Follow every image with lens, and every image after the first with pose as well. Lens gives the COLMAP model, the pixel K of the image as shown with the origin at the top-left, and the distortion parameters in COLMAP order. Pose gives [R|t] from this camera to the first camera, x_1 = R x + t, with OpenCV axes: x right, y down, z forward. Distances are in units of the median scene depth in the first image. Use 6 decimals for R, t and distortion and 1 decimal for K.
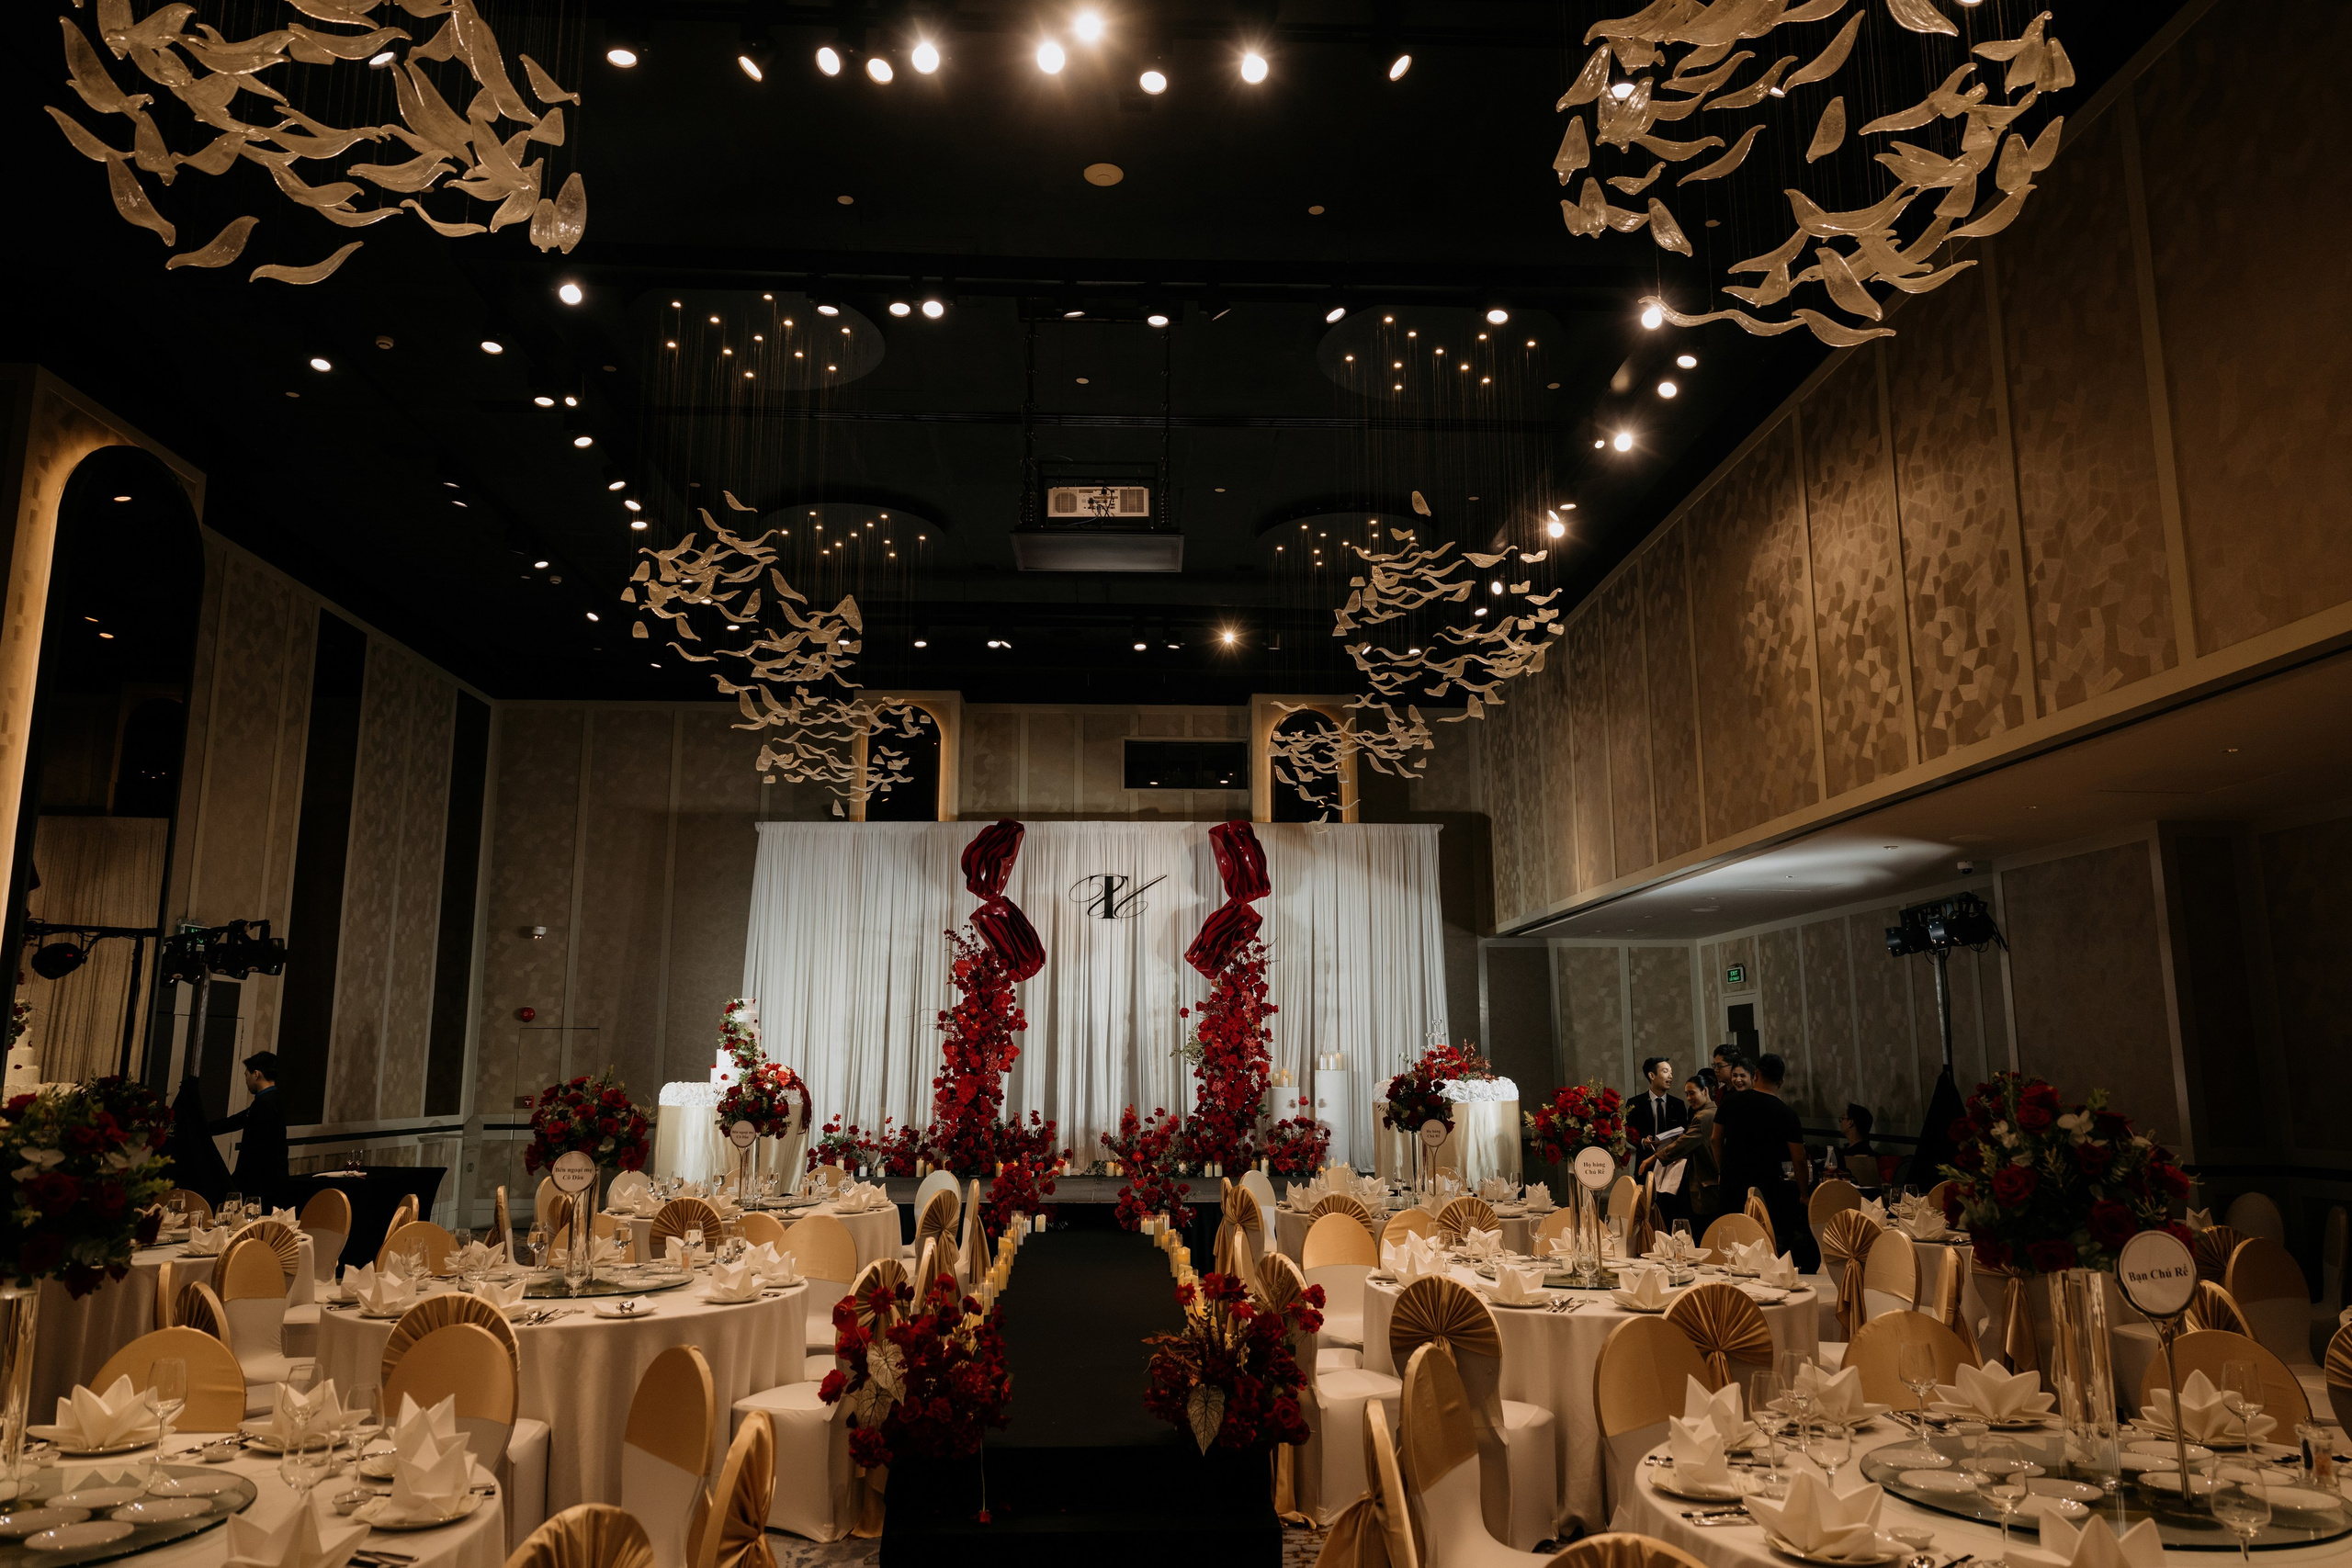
lens RADIAL K [[1624.8, 0, 1182.1], [0, 1624.8, 771.5], [0, 0, 1]] dist [-0.003453, 0.007119]
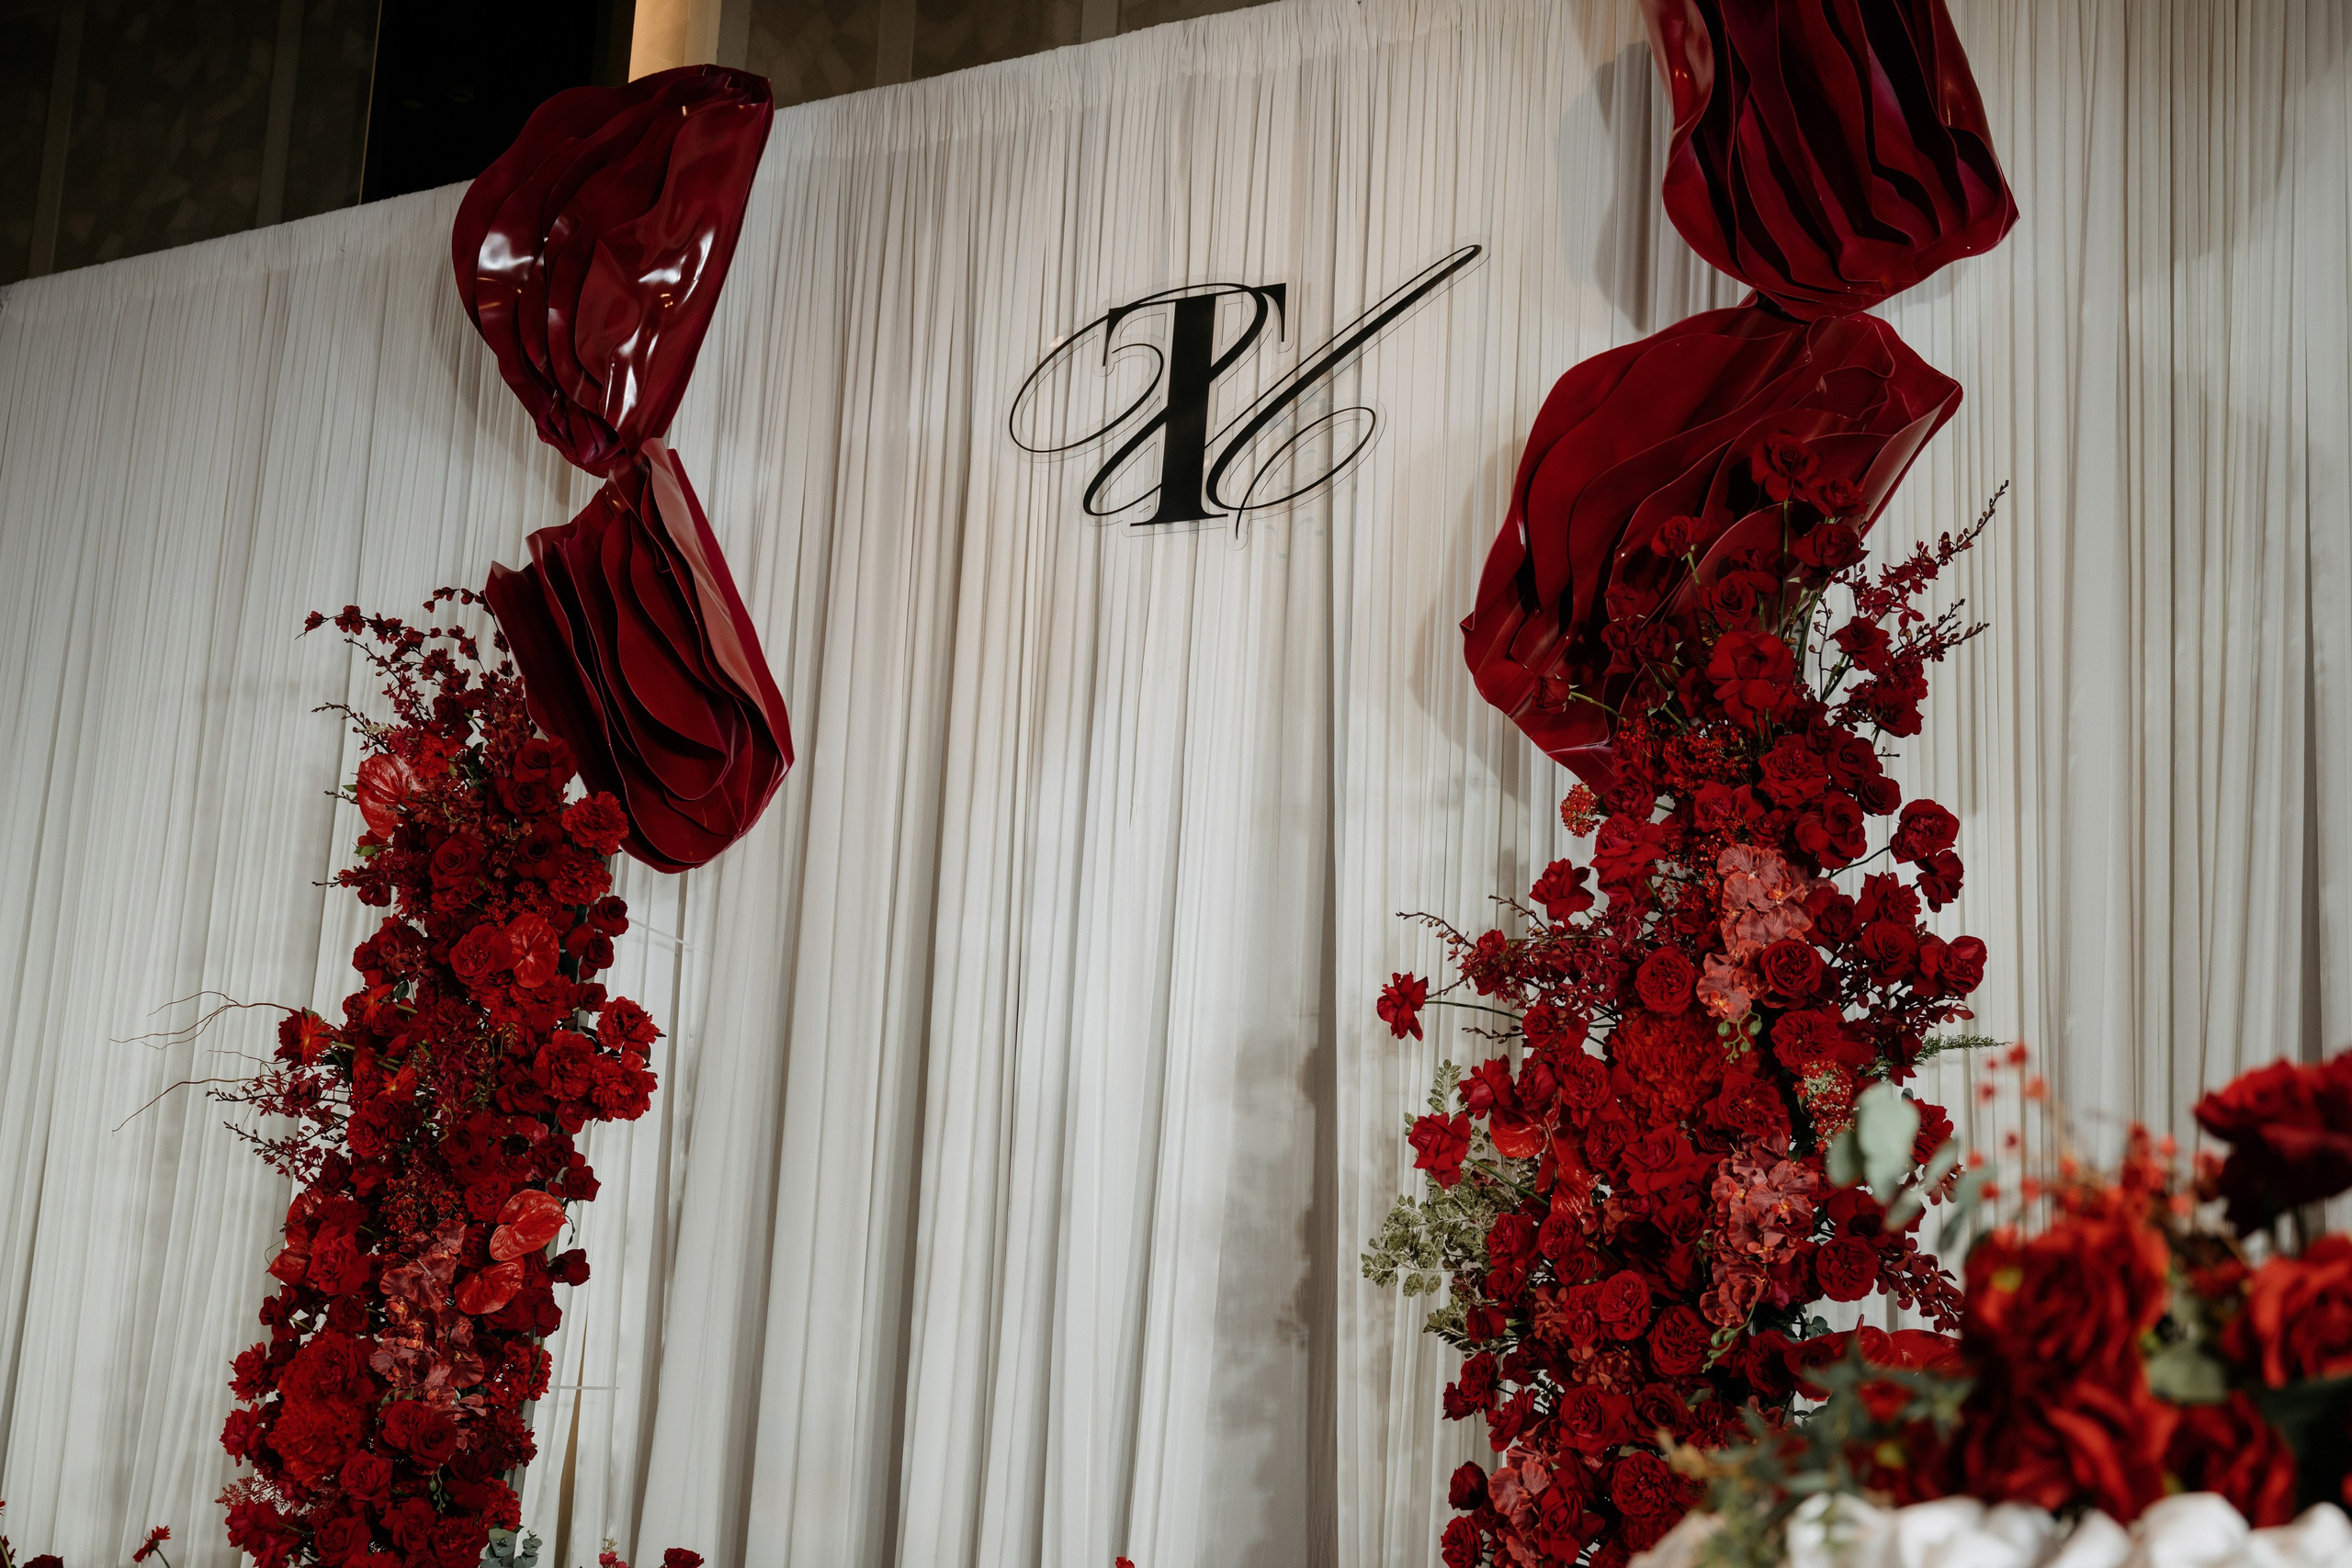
lens RADIAL K [[3205.4, 0, 1189.6], [0, 3205.4, 772.2], [0, 0, 1]] dist [-0.021057, 0.000000]
pose [[0.826317, -0.062617, -0.559714, 0.160134], [0.050062, 0.998033, -0.037746, 0.137875], [0.560977, 0.003169, 0.827826, 0.737480]]
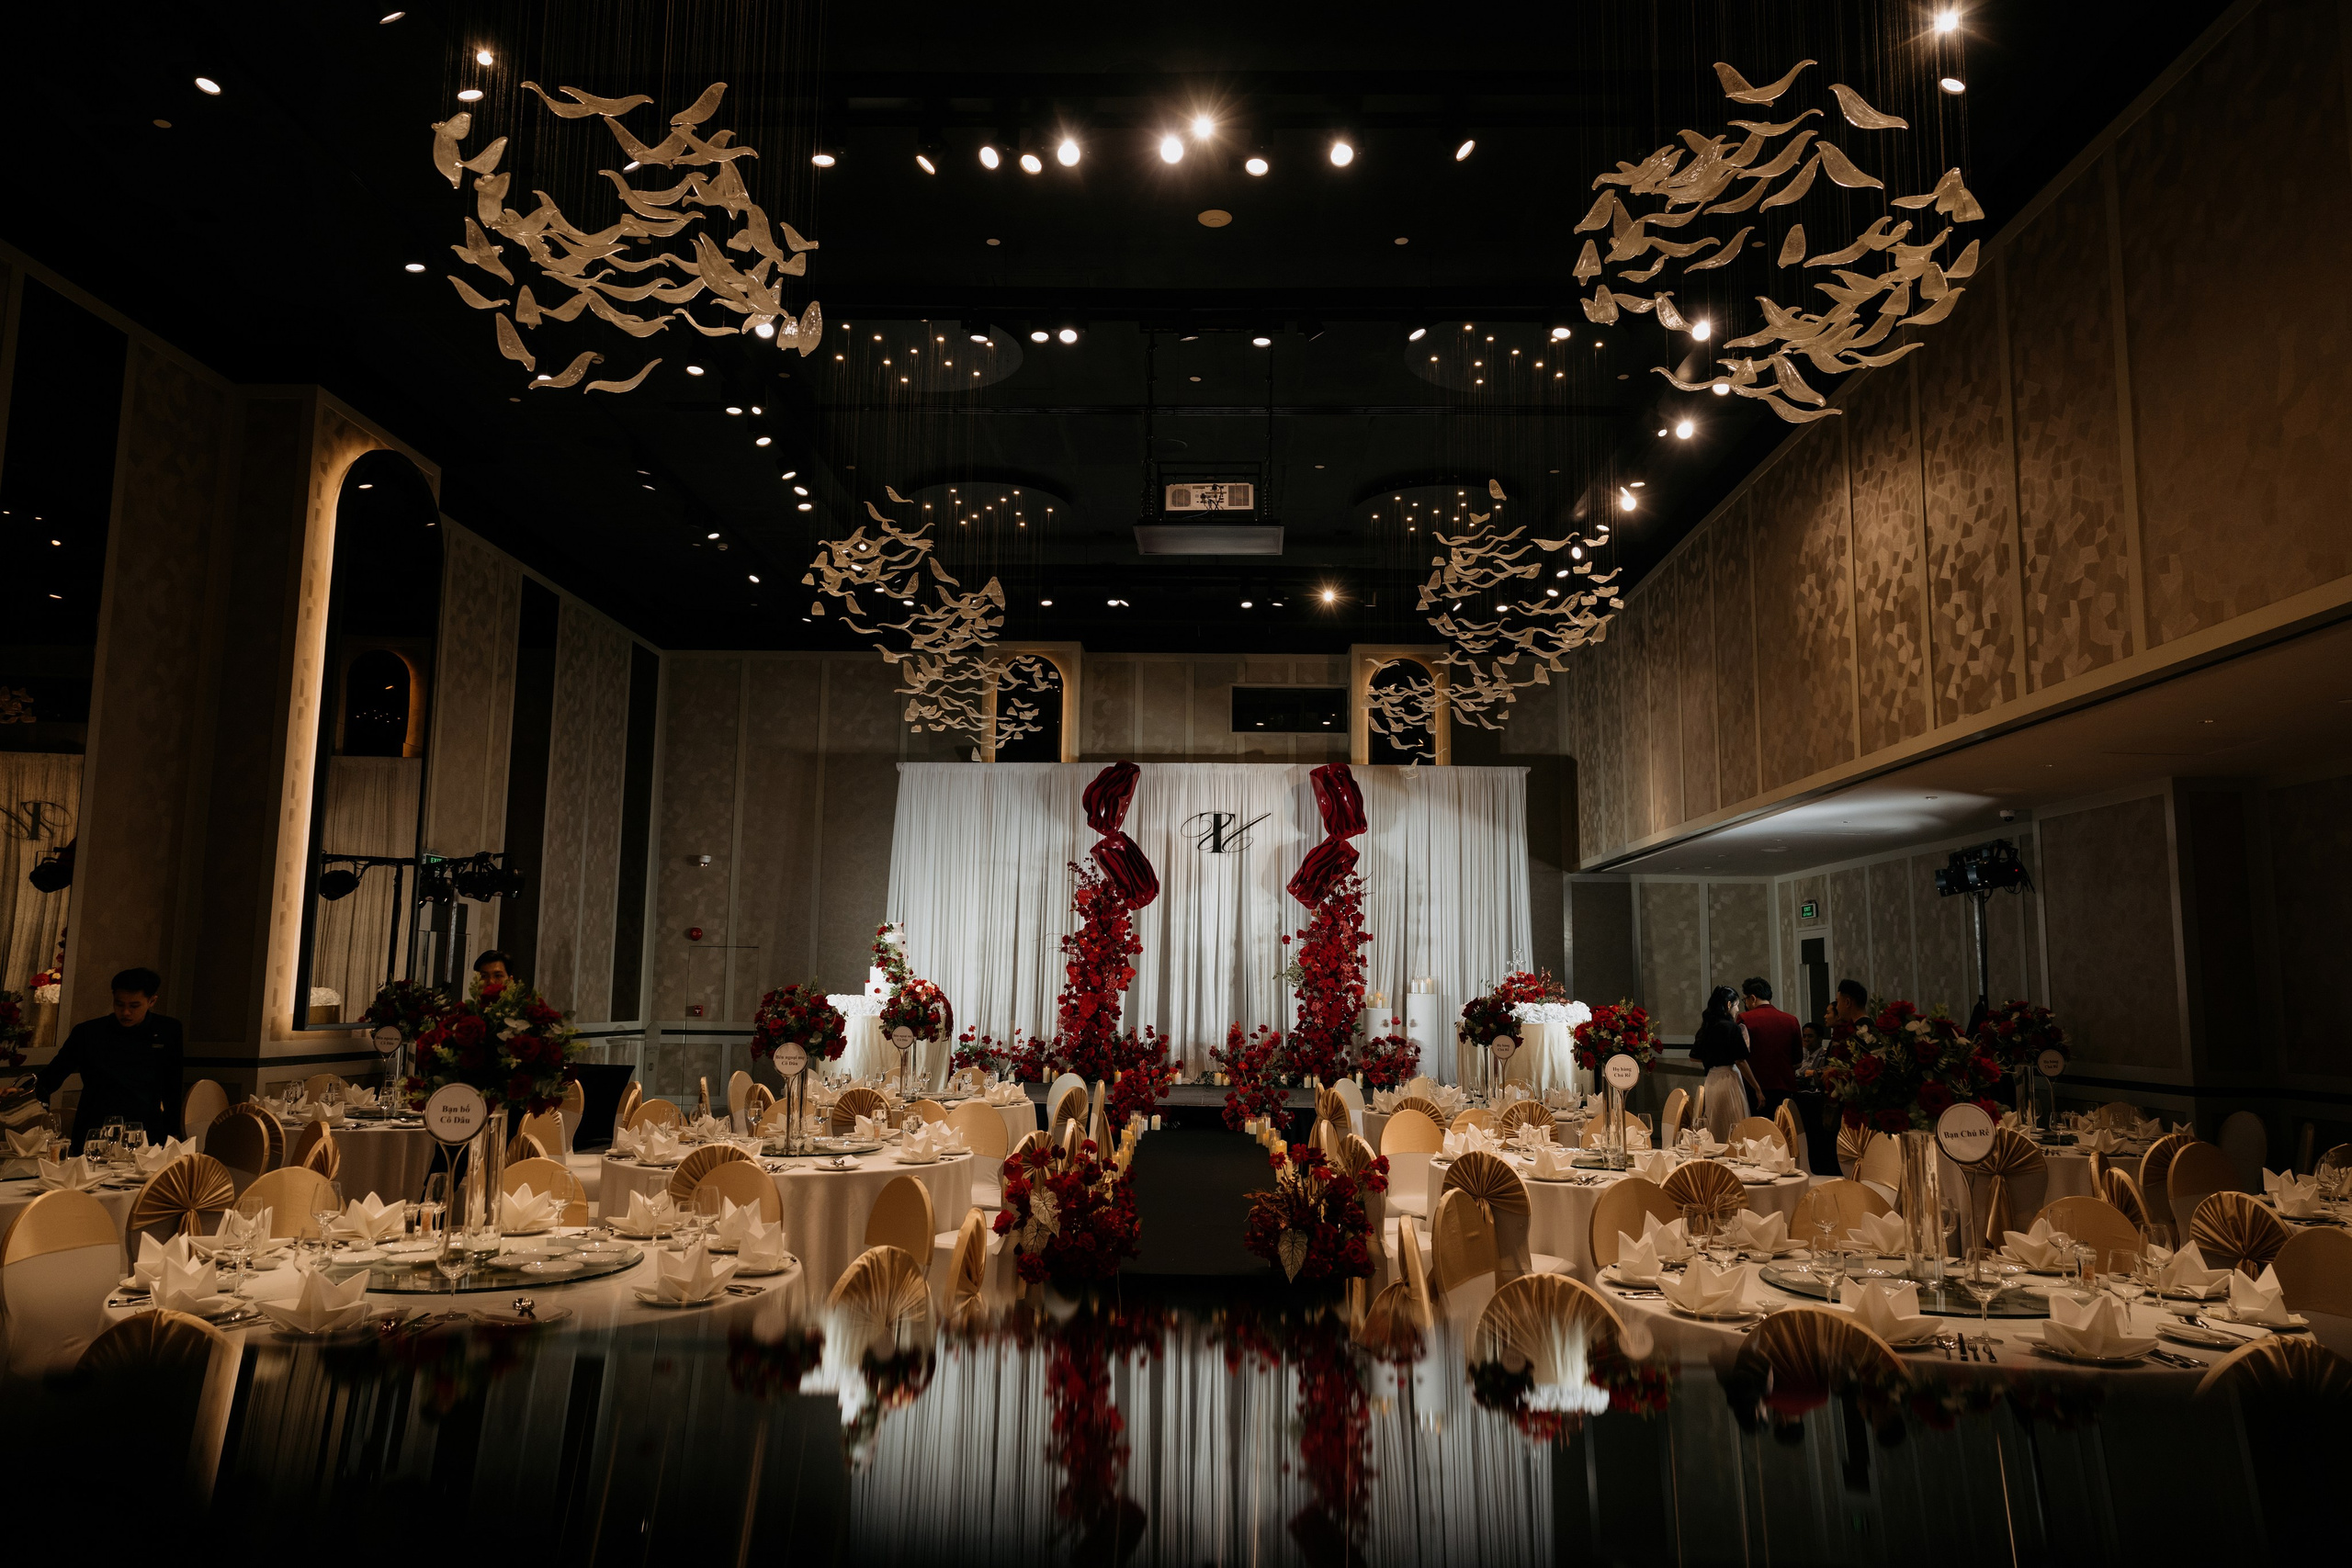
lens RADIAL K [[1624.8, 0, 1163.7], [0, 1624.8, 788.5], [0, 0, 1]] dist [-0.003453, 0.007119]
pose [[0.996959, 0.005496, -0.077735, 0.003656], [-0.001187, 0.998466, 0.055364, -0.012992], [0.077920, -0.055103, 0.995436, -0.086896]]
